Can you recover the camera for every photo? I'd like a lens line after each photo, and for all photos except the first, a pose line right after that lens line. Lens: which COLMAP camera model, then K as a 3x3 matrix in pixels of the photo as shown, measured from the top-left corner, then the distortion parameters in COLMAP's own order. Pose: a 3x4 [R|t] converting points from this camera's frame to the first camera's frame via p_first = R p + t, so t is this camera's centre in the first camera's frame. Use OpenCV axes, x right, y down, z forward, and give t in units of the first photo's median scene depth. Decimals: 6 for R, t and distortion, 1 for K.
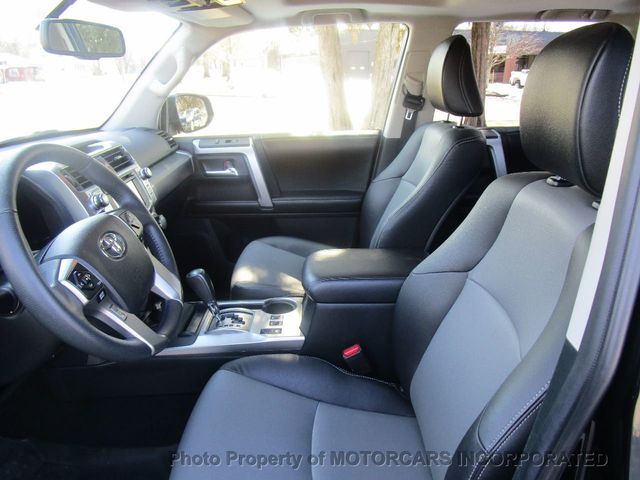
lens RADIAL K [[459.7, 0, 321.5], [0, 459.7, 238.6], [0, 0, 1]] dist [-0.031816, 0.007014]
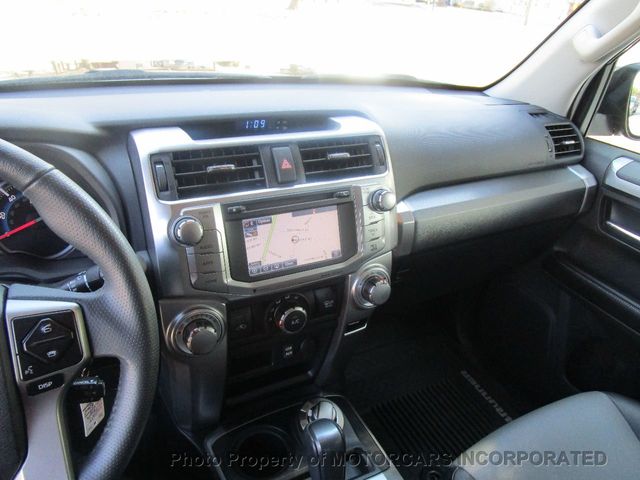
lens RADIAL K [[459.7, 0, 316.5], [0, 459.7, 238.9], [0, 0, 1]] dist [-0.031816, 0.007014]
pose [[0.456117, 0.484337, -0.746576, -0.008681], [-0.392831, 0.862345, 0.319444, -0.176806], [0.798525, 0.147574, 0.583592, 0.473505]]
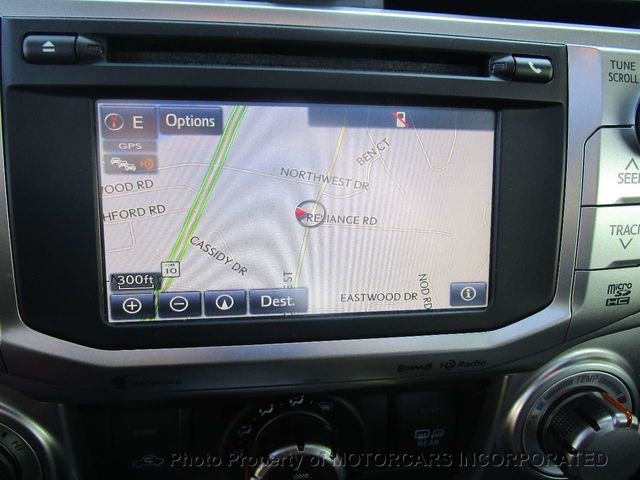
lens RADIAL K [[459.7, 0, 317.8], [0, 459.7, 238.0], [0, 0, 1]] dist [-0.031816, 0.007014]
pose [[0.133190, 0.478158, -0.868116, -0.198356], [-0.402919, 0.826393, 0.393359, -0.089441], [0.905492, 0.297389, 0.302726, 0.642661]]
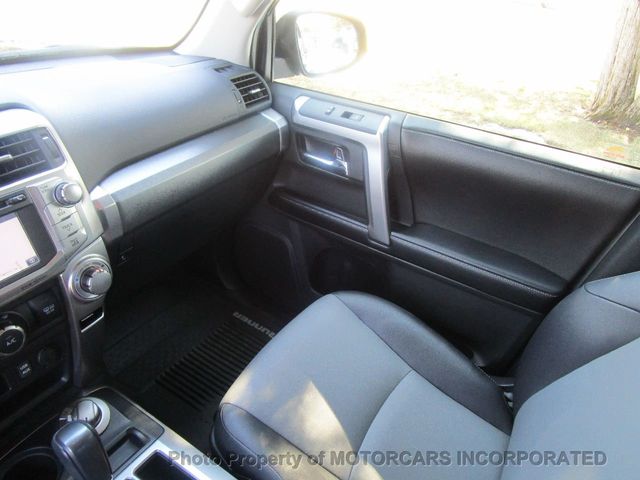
lens RADIAL K [[459.7, 0, 319.6], [0, 459.7, 237.4], [0, 0, 1]] dist [-0.031816, 0.007014]
pose [[0.846163, 0.360254, -0.392715, 0.046703], [-0.273157, 0.925931, 0.260839, -0.223456], [0.457596, -0.113440, 0.881894, 0.499102]]
